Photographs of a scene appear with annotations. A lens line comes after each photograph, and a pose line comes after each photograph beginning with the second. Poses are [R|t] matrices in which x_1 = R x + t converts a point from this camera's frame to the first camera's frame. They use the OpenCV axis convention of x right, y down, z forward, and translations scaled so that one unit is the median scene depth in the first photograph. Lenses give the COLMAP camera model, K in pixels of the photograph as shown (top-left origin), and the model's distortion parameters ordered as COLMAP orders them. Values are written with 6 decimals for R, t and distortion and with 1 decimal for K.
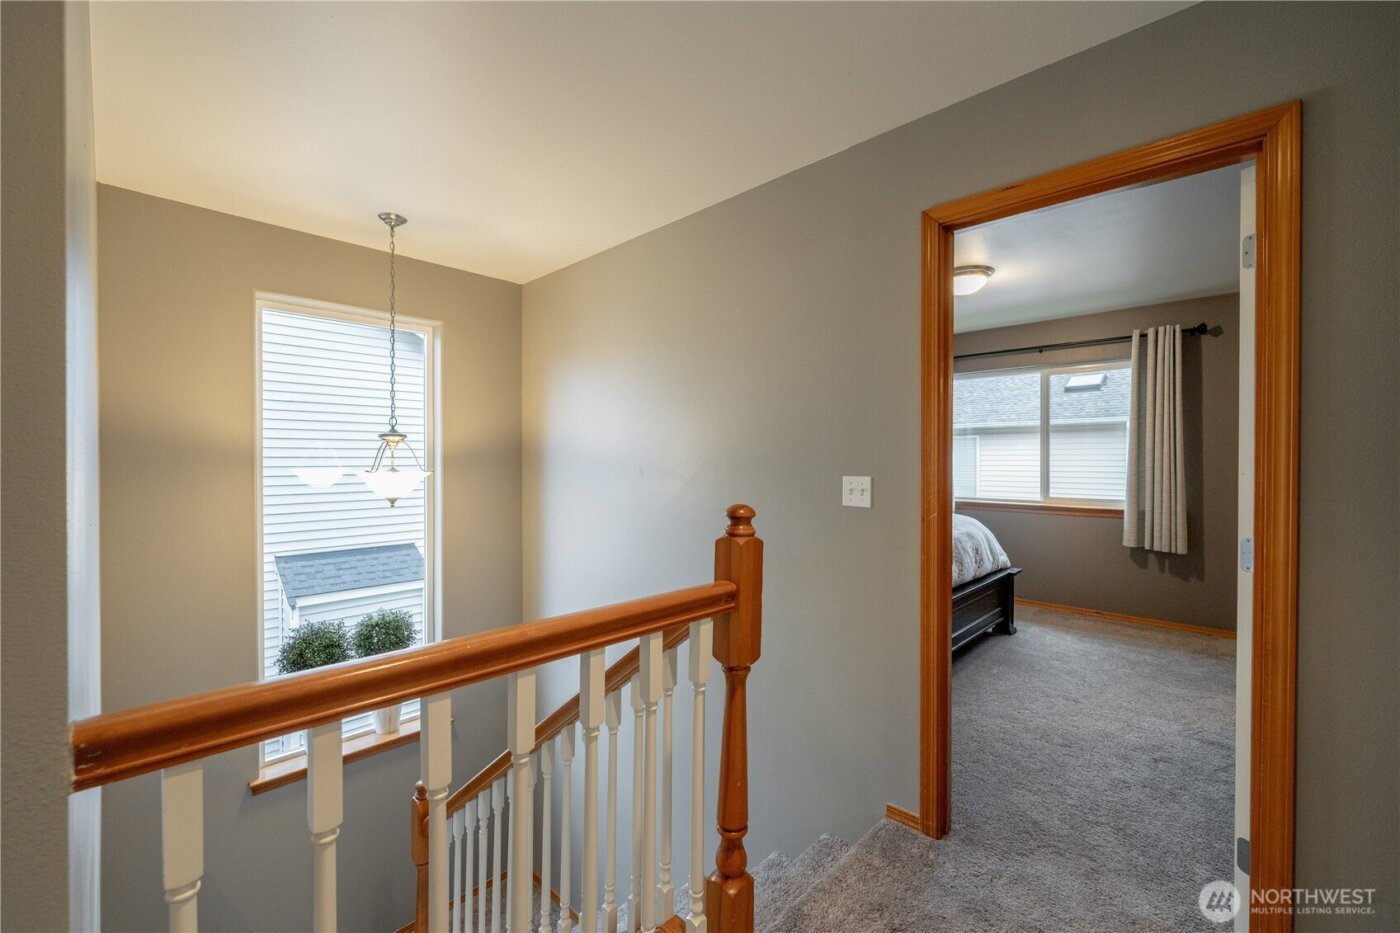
lens RADIAL K [[573.1, 0, 696.5], [0, 573.1, 461.8], [0, 0, 1]] dist [-0.002923, 0.000348]
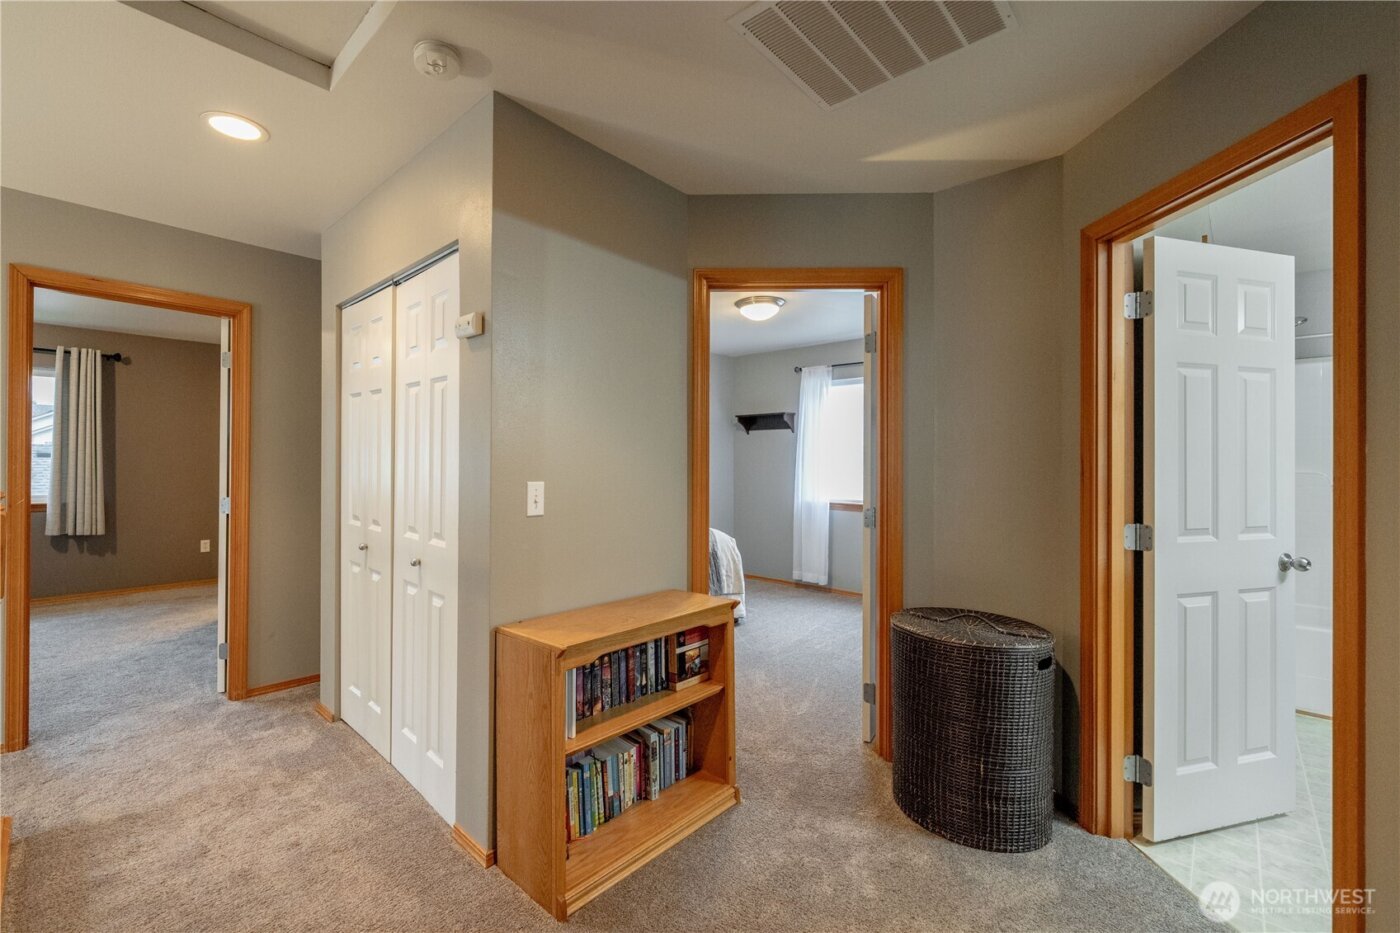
lens RADIAL K [[573.1, 0, 622.0], [0, 573.1, 461.7], [0, 0, 1]] dist [-0.002923, 0.000348]
pose [[0.032644, 0.001599, 0.999466, -0.351725], [-0.003115, 0.999994, -0.001498, 0.000405], [-0.999462, -0.003064, 0.032649, -0.170407]]
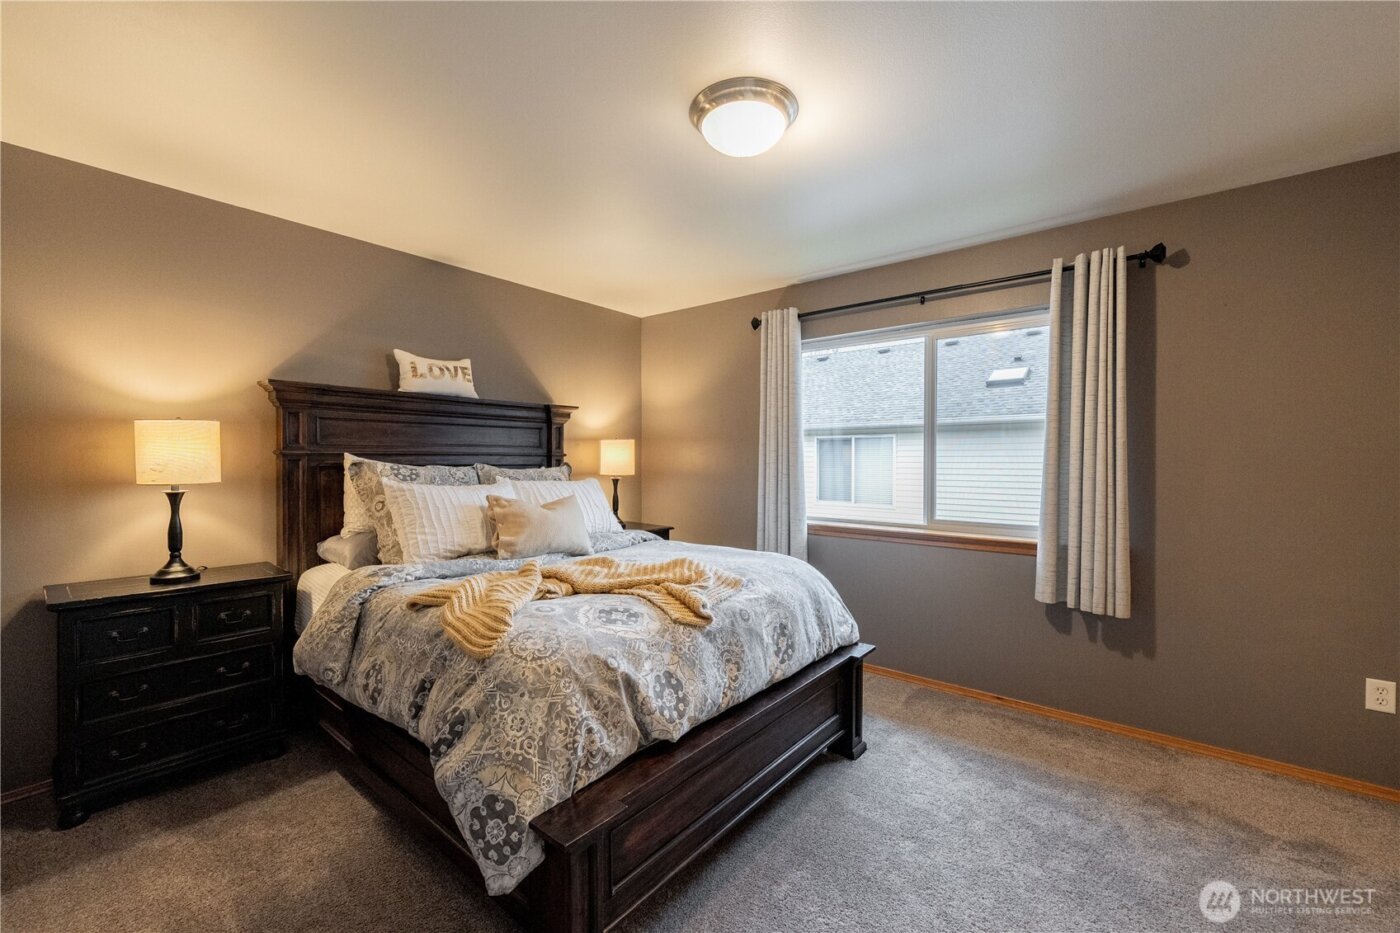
lens RADIAL K [[573.1, 0, 696.2], [0, 573.1, 467.8], [0, 0, 1]] dist [-0.002923, 0.000348]
pose [[0.996209, 0.002185, 0.086969, 0.326806], [-0.003115, 0.999939, 0.010566, -0.006775], [-0.086940, -0.010797, 0.996155, 0.415846]]
